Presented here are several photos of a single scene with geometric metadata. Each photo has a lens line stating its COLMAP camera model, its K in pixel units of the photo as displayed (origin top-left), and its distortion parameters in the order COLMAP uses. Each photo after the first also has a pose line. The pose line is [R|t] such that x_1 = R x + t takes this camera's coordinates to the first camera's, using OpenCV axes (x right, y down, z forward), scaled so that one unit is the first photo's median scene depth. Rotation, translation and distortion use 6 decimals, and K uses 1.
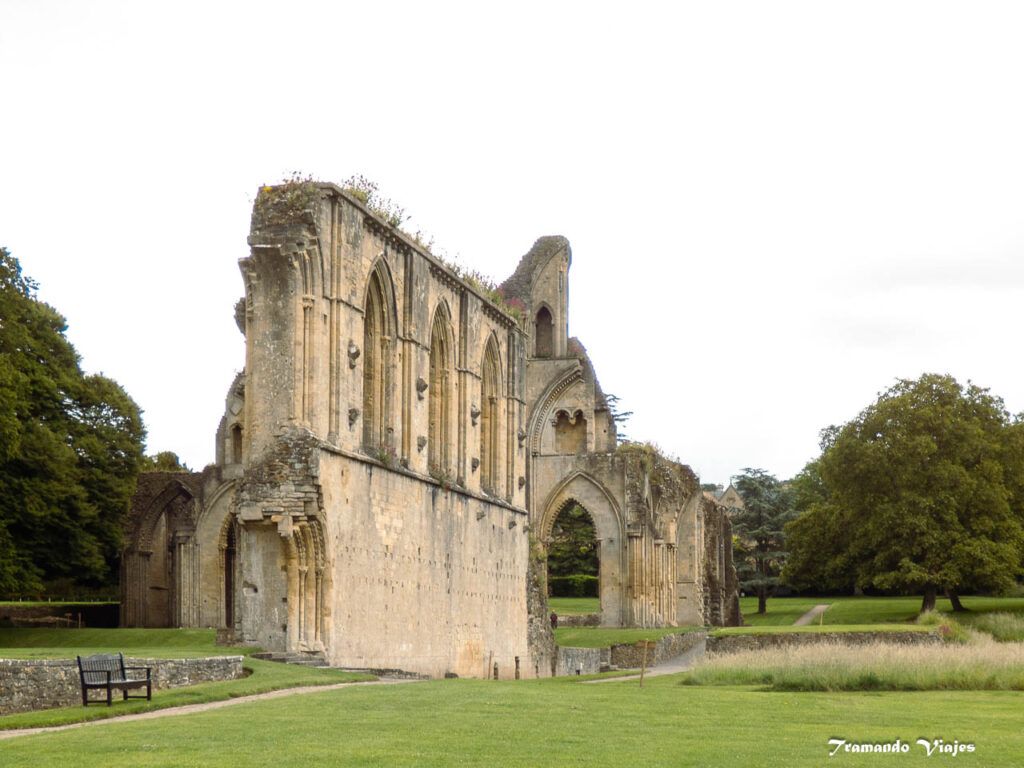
lens RADIAL K [[2315.4, 0, 512.0], [0, 2315.4, 384.0], [0, 0, 1]] dist [-0.073839, 0.318809]
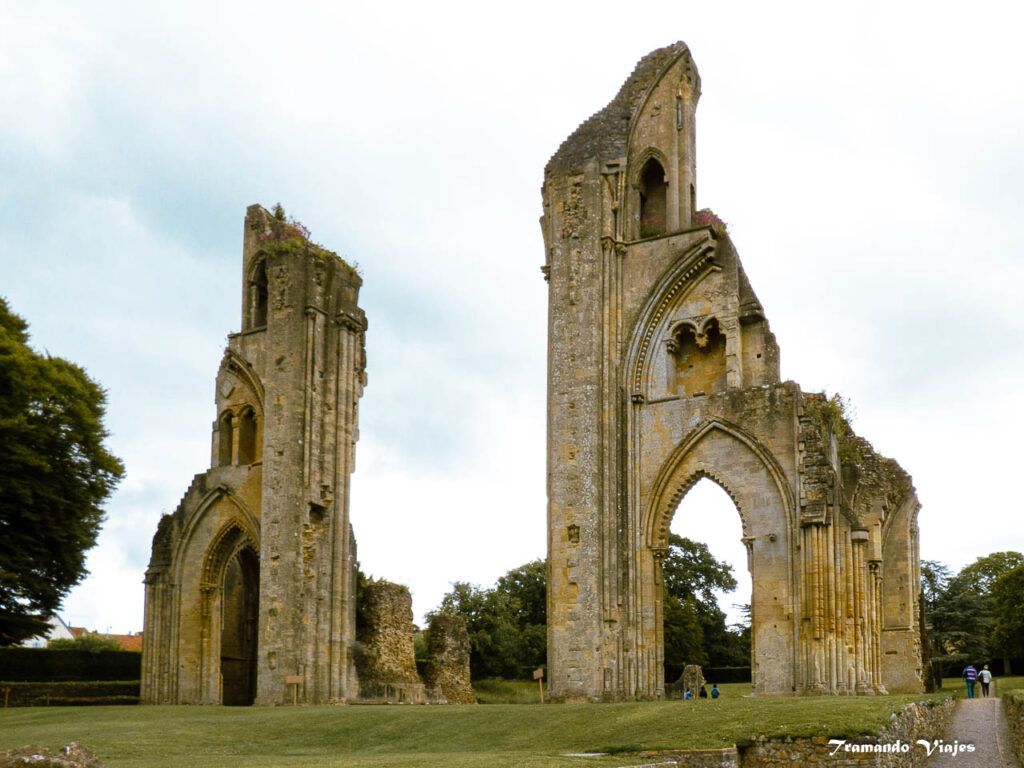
lens RADIAL K [[1883.8, 0, 512.0], [0, 1883.8, 384.0], [0, 0, 1]] dist [0.207310, -7.322598]
pose [[0.994128, -0.020746, -0.106208, 0.029955], [0.013190, 0.997364, -0.071356, 0.061990], [0.107408, 0.069536, 0.991780, 0.552411]]
